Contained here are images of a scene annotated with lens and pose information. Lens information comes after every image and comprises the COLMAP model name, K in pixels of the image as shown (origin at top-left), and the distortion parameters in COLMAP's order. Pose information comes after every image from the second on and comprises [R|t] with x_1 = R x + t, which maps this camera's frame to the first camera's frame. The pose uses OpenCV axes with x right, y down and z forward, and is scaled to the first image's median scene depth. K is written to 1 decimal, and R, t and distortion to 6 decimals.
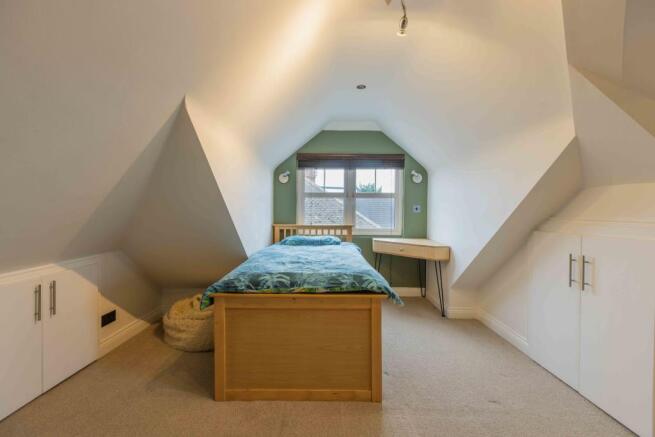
lens RADIAL K [[311.0, 0, 324.9], [0, 311.0, 212.1], [0, 0, 1]] dist [0.024232, -0.000412]
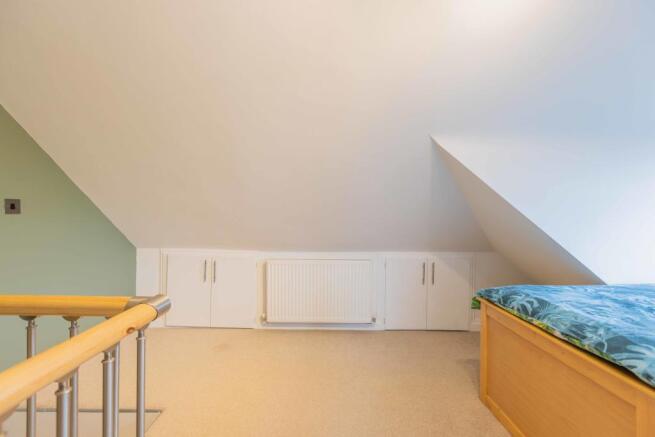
lens RADIAL K [[311.0, 0, 324.9], [0, 311.0, 212.1], [0, 0, 1]] dist [0.024232, -0.000412]
pose [[-0.004418, -0.008530, -0.999954, 0.707754], [-0.007941, 0.999932, -0.008495, -0.016905], [0.999959, 0.007903, -0.004486, 0.468700]]
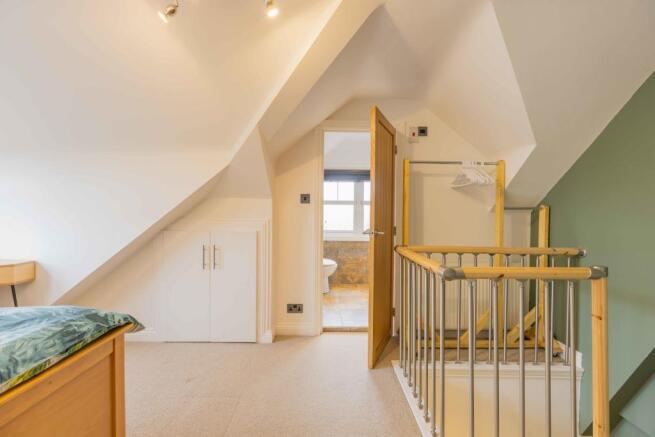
lens RADIAL K [[289.8, 0, 324.3], [0, 289.8, 216.2], [0, 0, 1]] dist [-0.000257, -0.000765]
pose [[-0.002514, -0.015884, 0.999871, -0.522258], [0.002478, 0.999871, 0.015891, -0.013724], [-0.999994, 0.002517, -0.002474, 0.518582]]
